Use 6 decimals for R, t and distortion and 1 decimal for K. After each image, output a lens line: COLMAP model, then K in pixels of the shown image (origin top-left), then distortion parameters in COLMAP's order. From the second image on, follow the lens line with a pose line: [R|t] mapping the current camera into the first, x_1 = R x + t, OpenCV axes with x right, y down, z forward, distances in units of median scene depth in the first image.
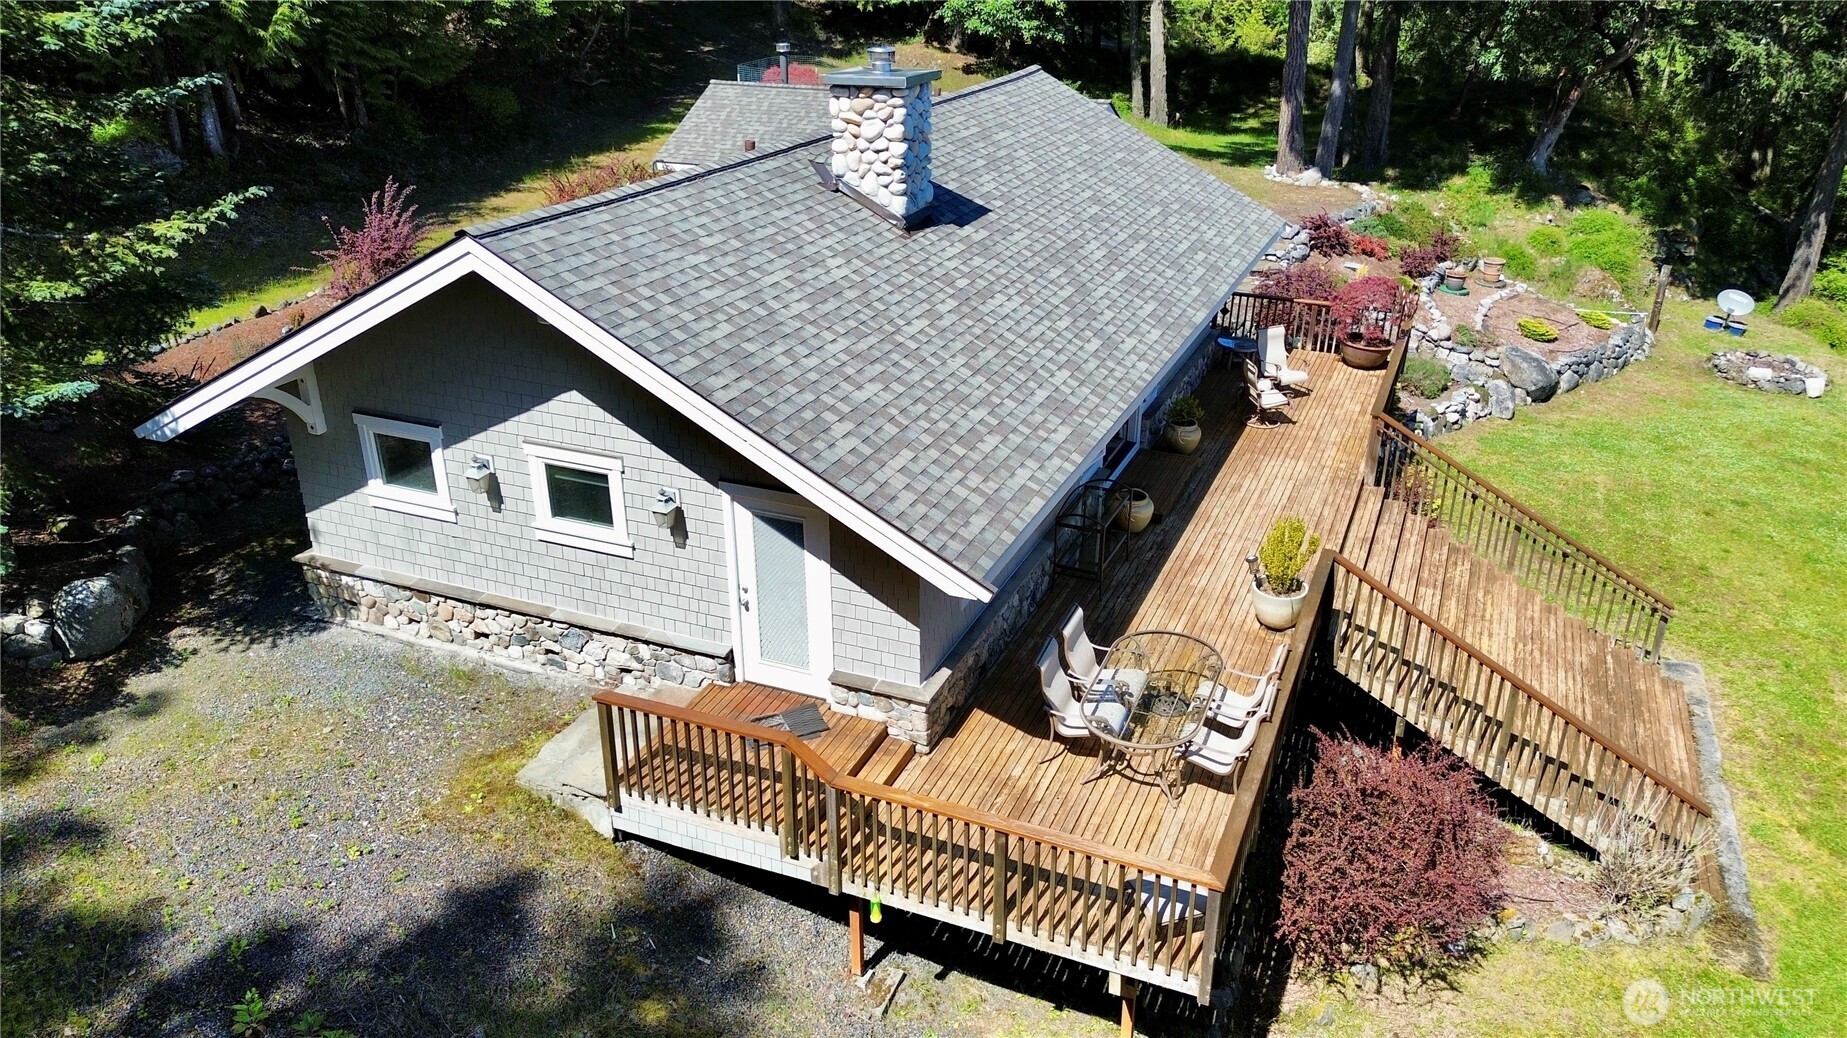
lens RADIAL K [[1287.9, 0, 927.8], [0, 1287.9, 522.8], [0, 0, 1]] dist [0.082789, -0.088663]
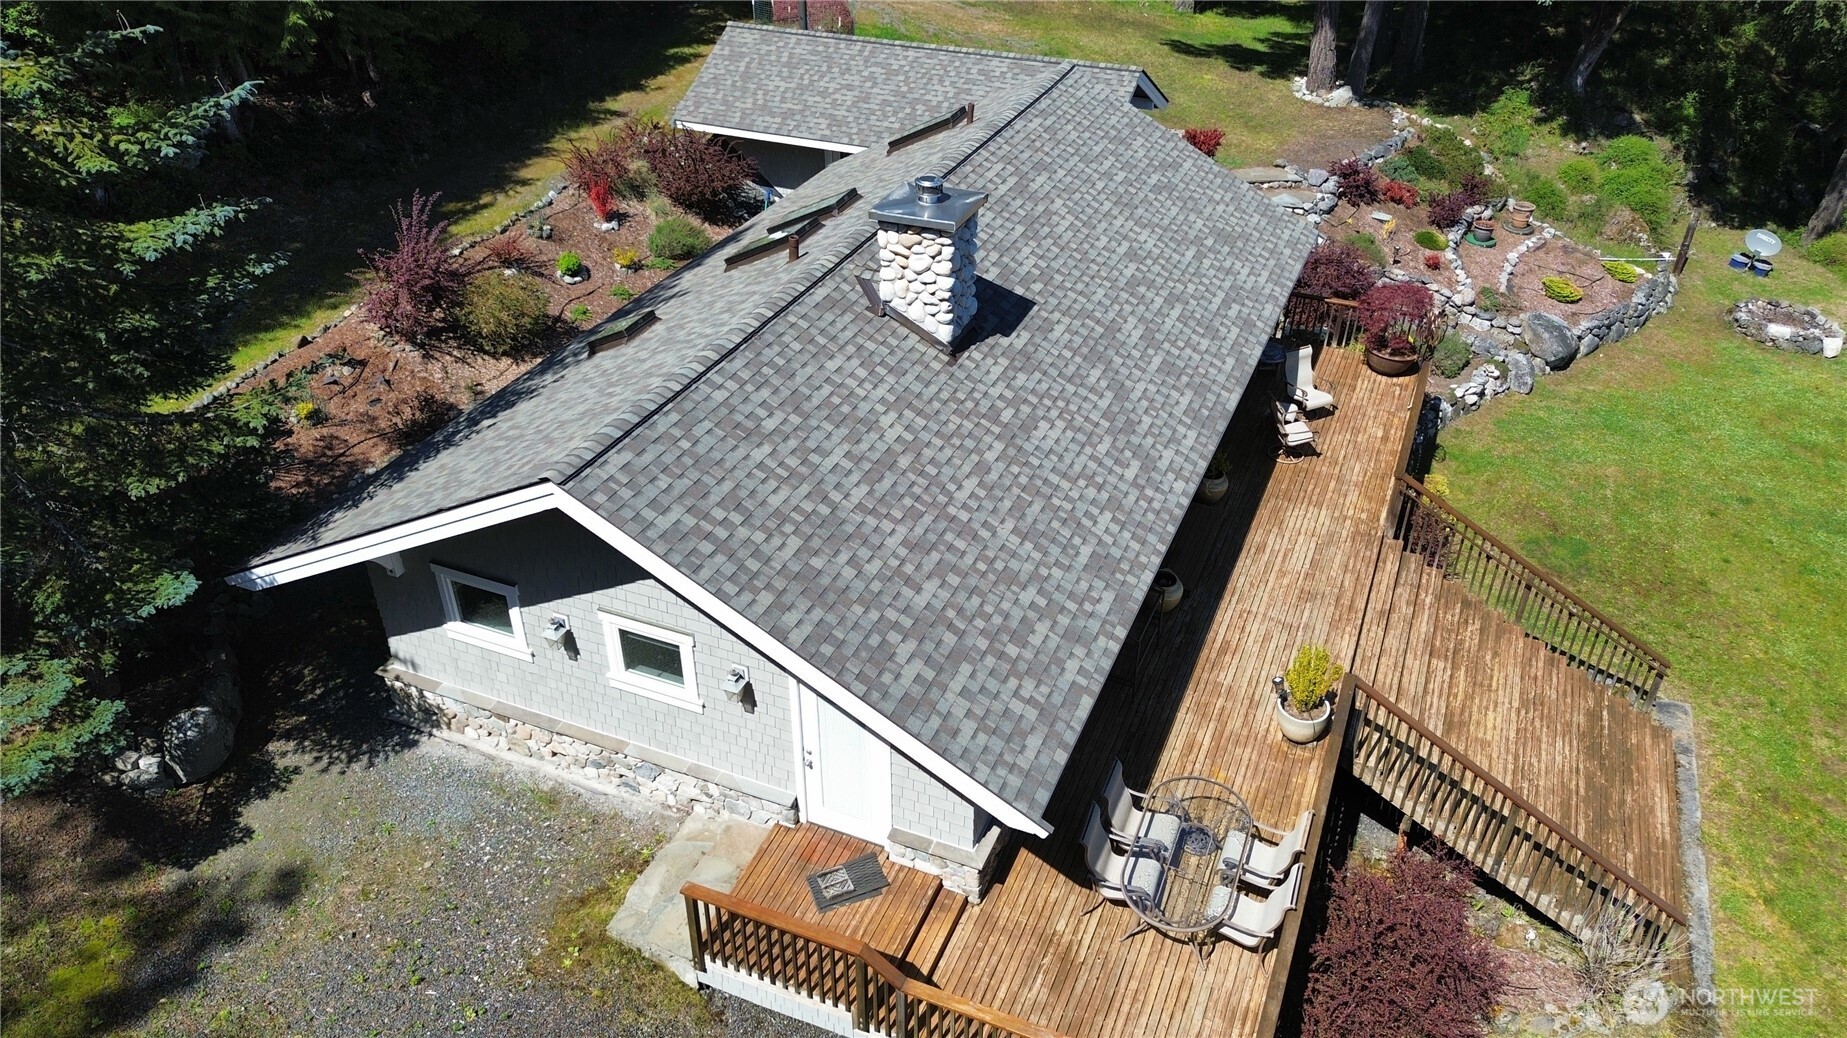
lens RADIAL K [[1287.9, 0, 927.8], [0, 1287.9, 522.8], [0, 0, 1]] dist [0.082789, -0.088663]
pose [[0.999997, 0.001790, 0.001340, -0.038553], [-0.001982, 0.986980, 0.160834, -0.268588], [-0.001035, -0.160836, 0.986981, -0.029963]]
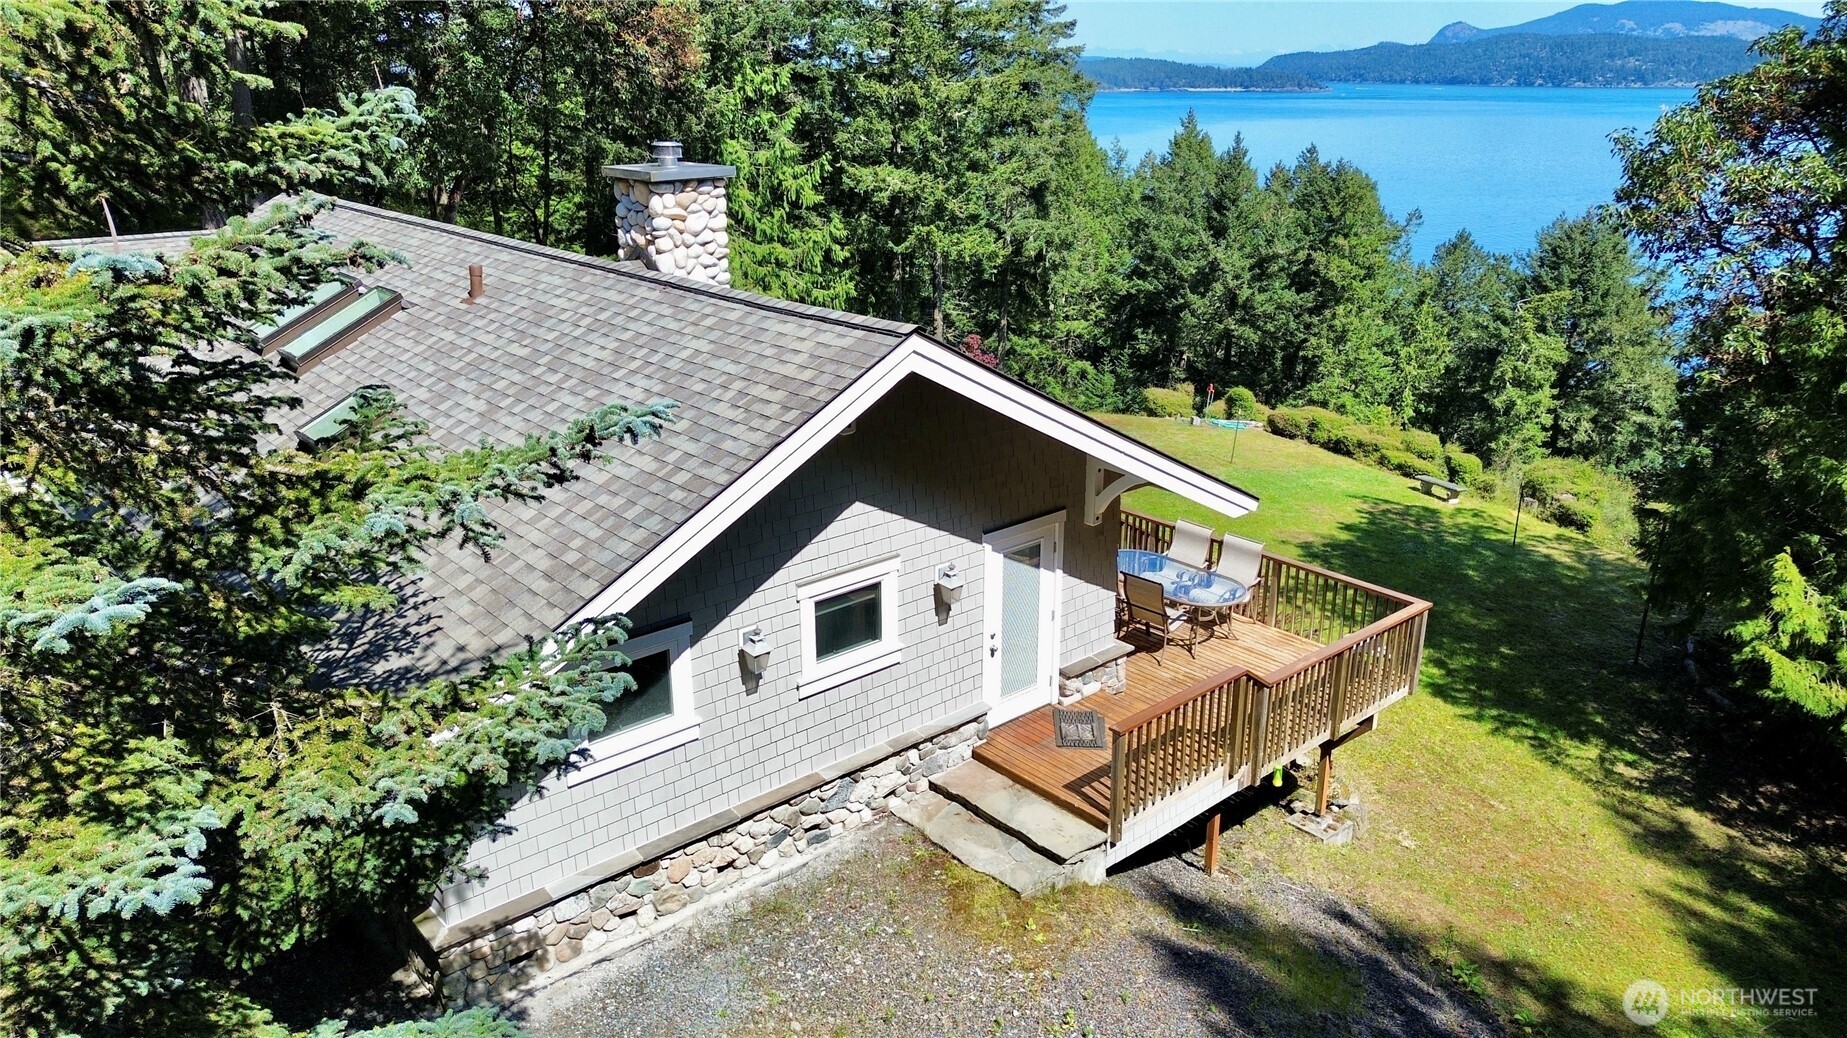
lens RADIAL K [[1283.6, 0, 926.7], [0, 1283.6, 511.7], [0, 0, 1]] dist [0.095657, -0.105139]
pose [[0.431595, -0.288253, 0.854772, -0.874862], [0.371055, 0.920424, 0.123037, -0.160388], [-0.822219, 0.264065, 0.504208, 0.428886]]
